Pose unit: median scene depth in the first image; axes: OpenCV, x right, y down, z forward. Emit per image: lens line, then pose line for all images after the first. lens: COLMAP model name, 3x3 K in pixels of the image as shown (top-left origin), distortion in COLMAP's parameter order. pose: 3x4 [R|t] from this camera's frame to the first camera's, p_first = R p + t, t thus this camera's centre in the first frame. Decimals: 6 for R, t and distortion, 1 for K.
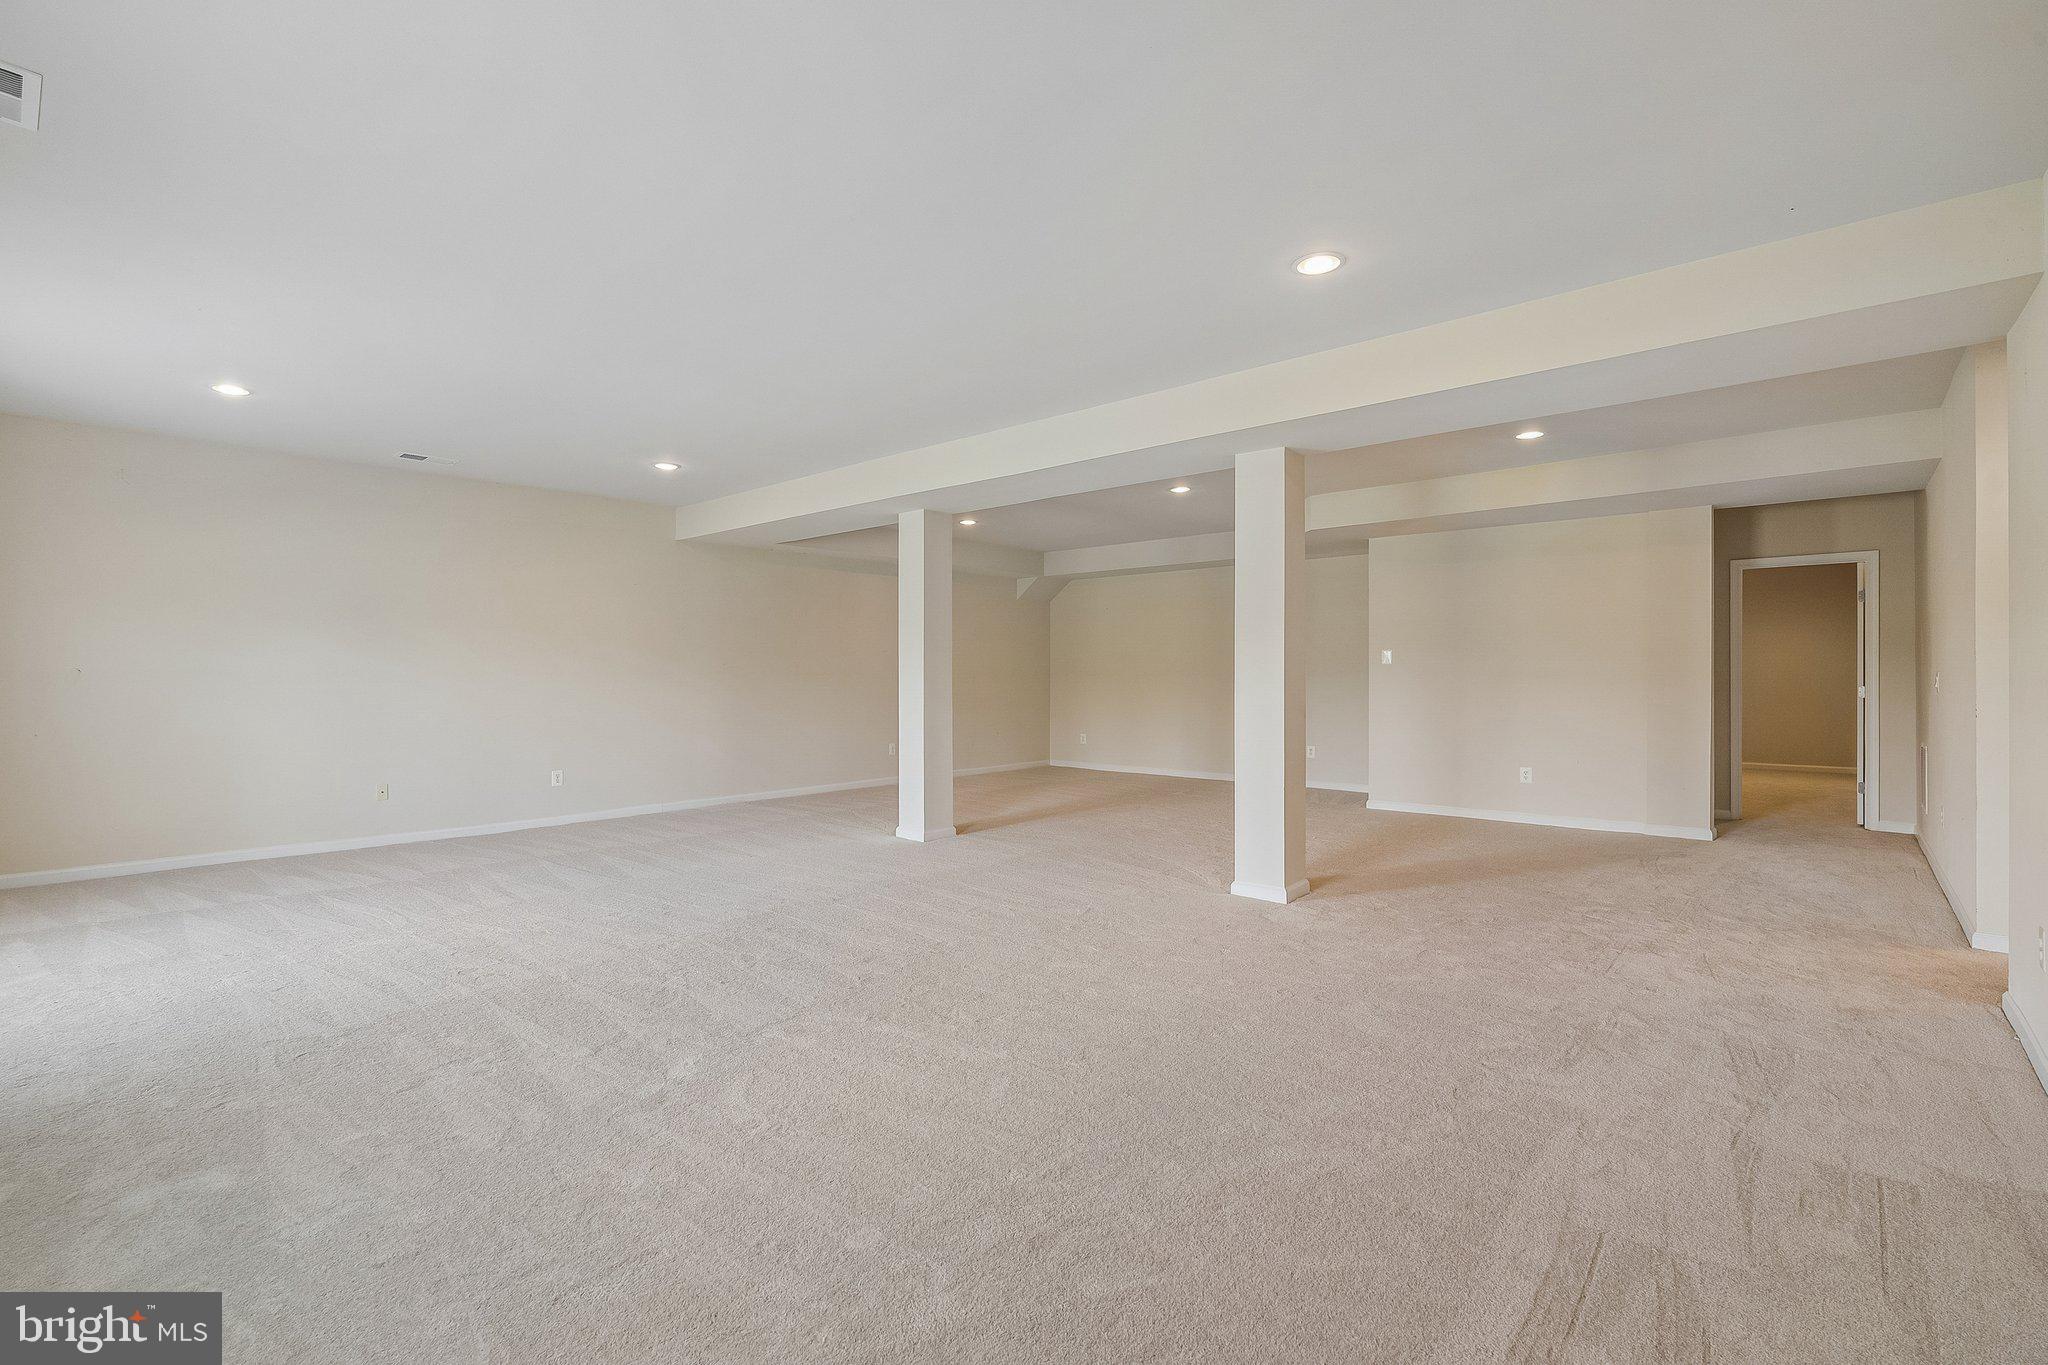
lens RADIAL K [[913.8, 0, 1023.2], [0, 913.8, 689.2], [0, 0, 1]] dist [-0.012888, 0.000269]
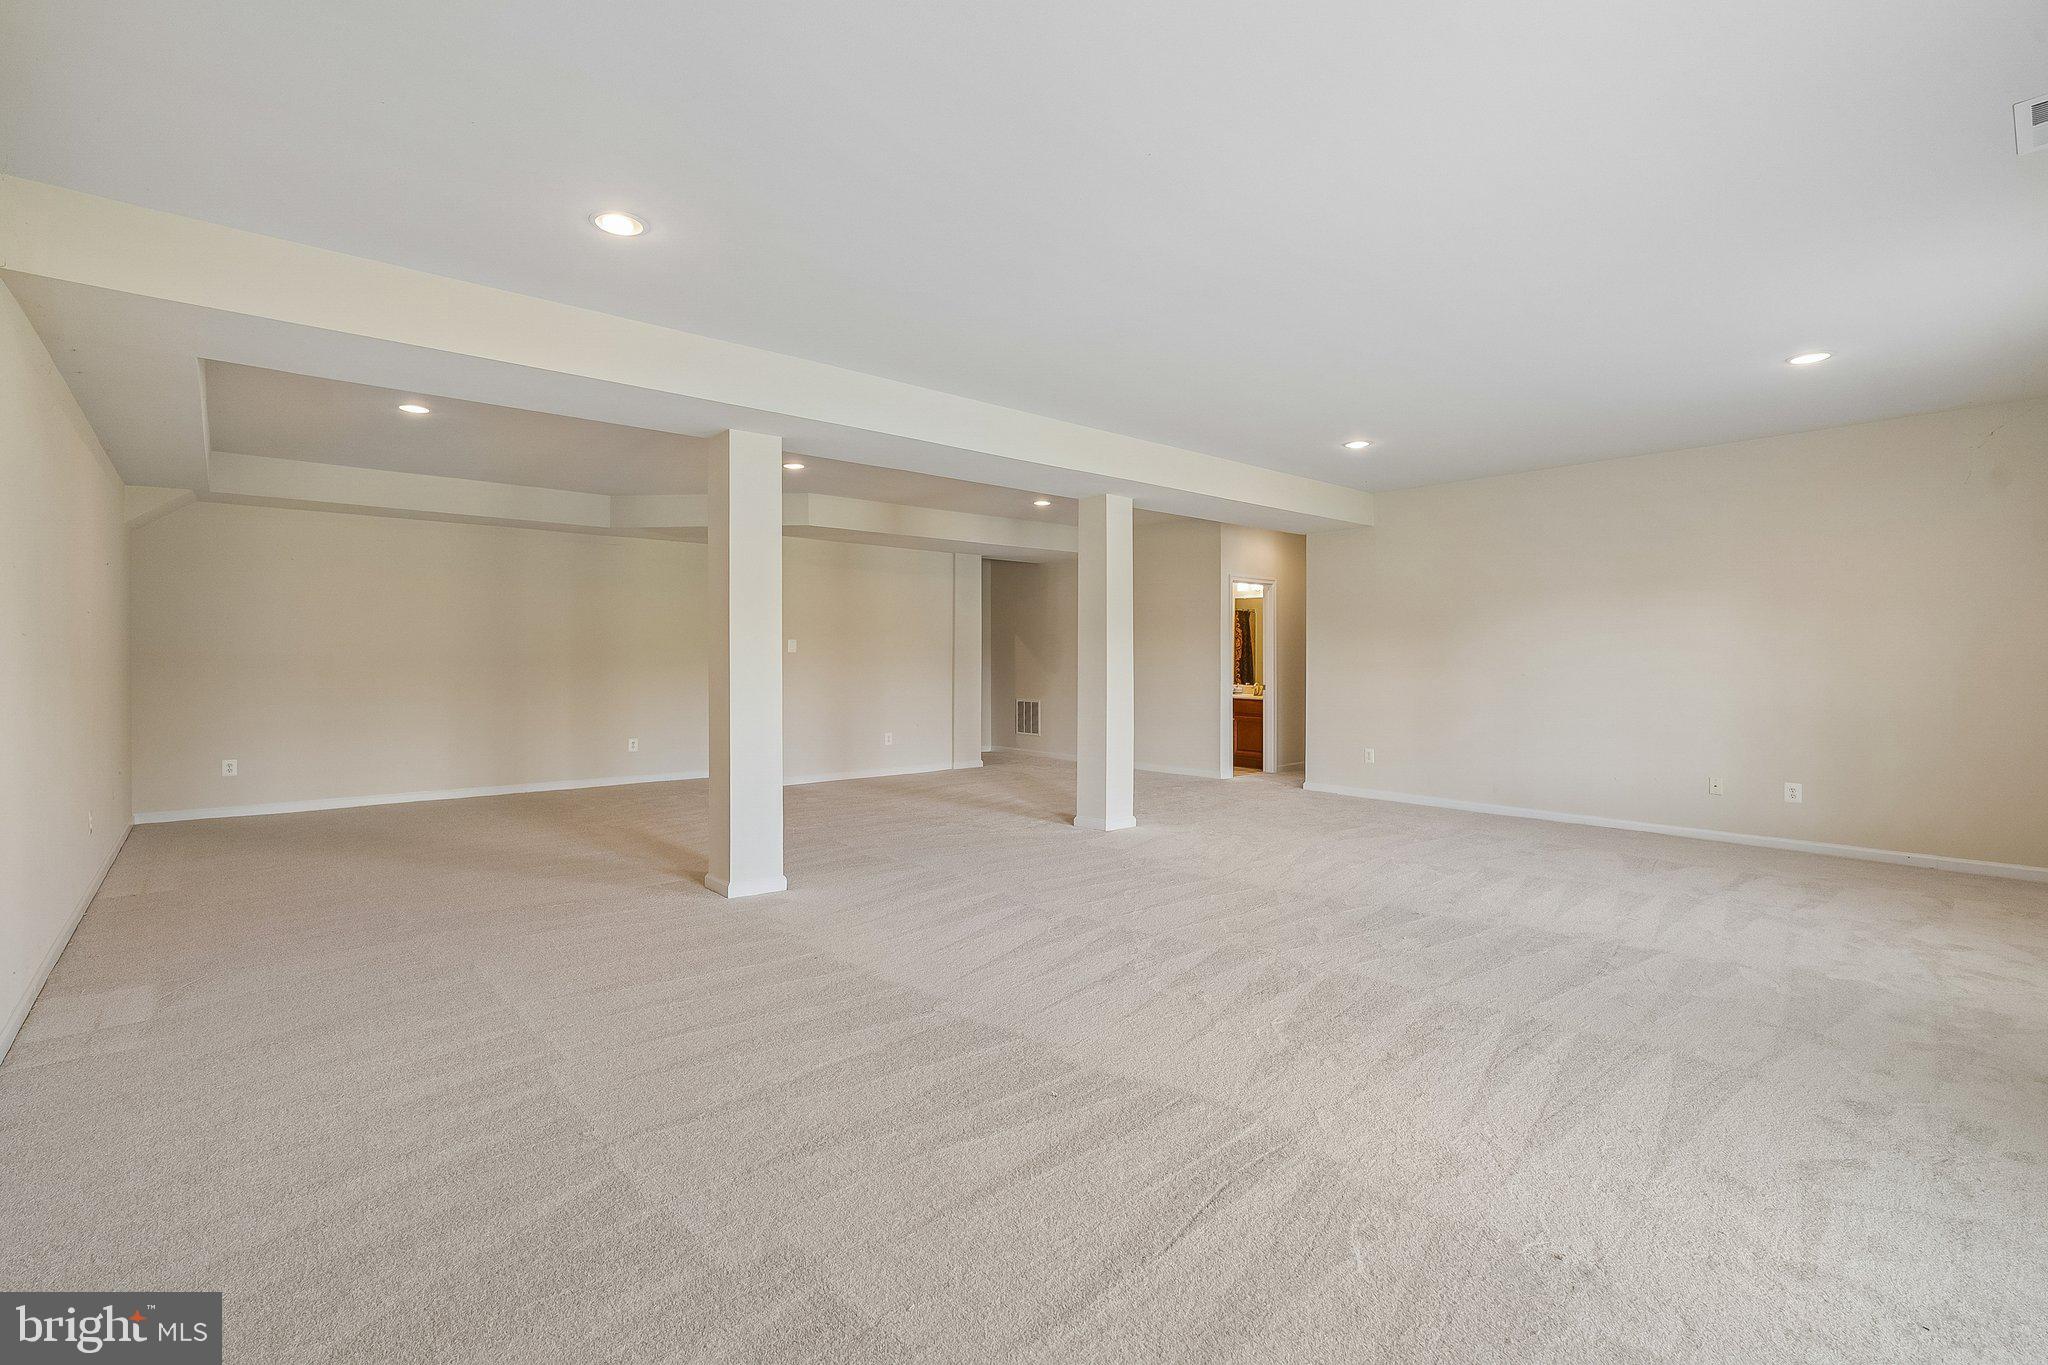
lens RADIAL K [[913.8, 0, 1023.2], [0, 913.8, 689.2], [0, 0, 1]] dist [-0.012888, 0.000269]
pose [[0.141098, -0.029189, 0.989565, -0.706332], [0.014161, 0.999523, 0.027463, -0.010797], [-0.989894, 0.010138, 0.141444, 0.607795]]
